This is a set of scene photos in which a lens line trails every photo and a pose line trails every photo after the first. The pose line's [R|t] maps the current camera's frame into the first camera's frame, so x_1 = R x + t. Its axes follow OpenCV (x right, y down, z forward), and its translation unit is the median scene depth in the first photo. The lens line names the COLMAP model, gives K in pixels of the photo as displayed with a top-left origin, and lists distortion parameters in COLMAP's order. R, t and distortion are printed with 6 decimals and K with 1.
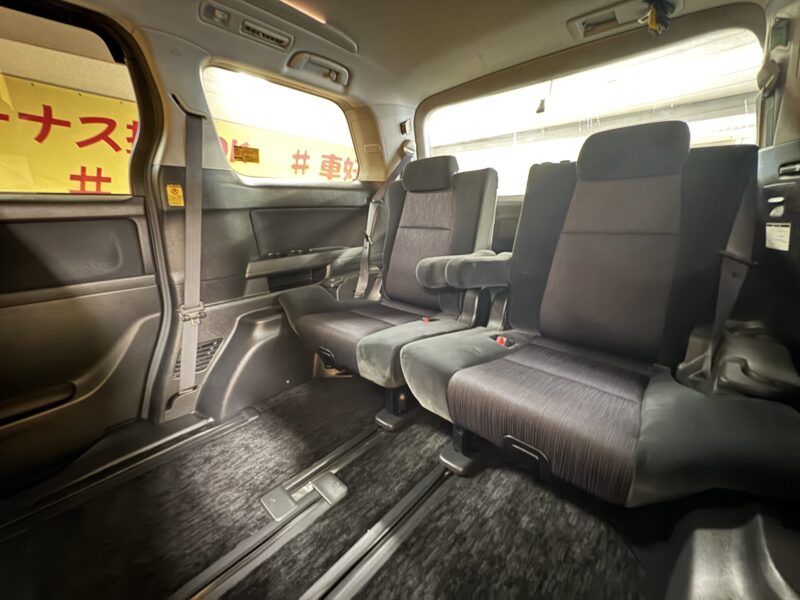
lens RADIAL K [[318.0, 0, 406.4], [0, 318.0, 294.7], [0, 0, 1]] dist [0.005153, -0.001792]
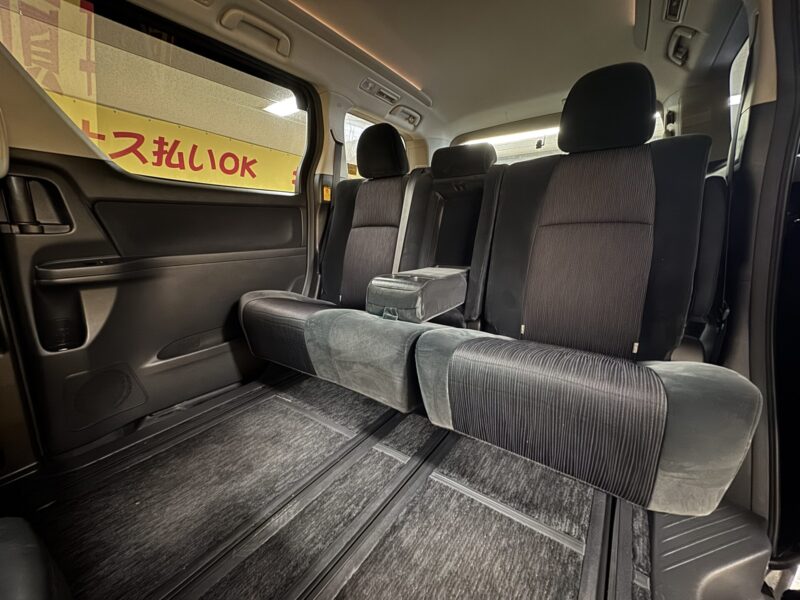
lens RADIAL K [[318.0, 0, 397.6], [0, 318.0, 302.1], [0, 0, 1]] dist [0.005153, -0.001792]
pose [[0.991967, -0.021945, 0.124582, -0.543962], [0.026526, 0.999027, -0.035234, 0.249237], [-0.123687, 0.038256, 0.991584, -0.495290]]
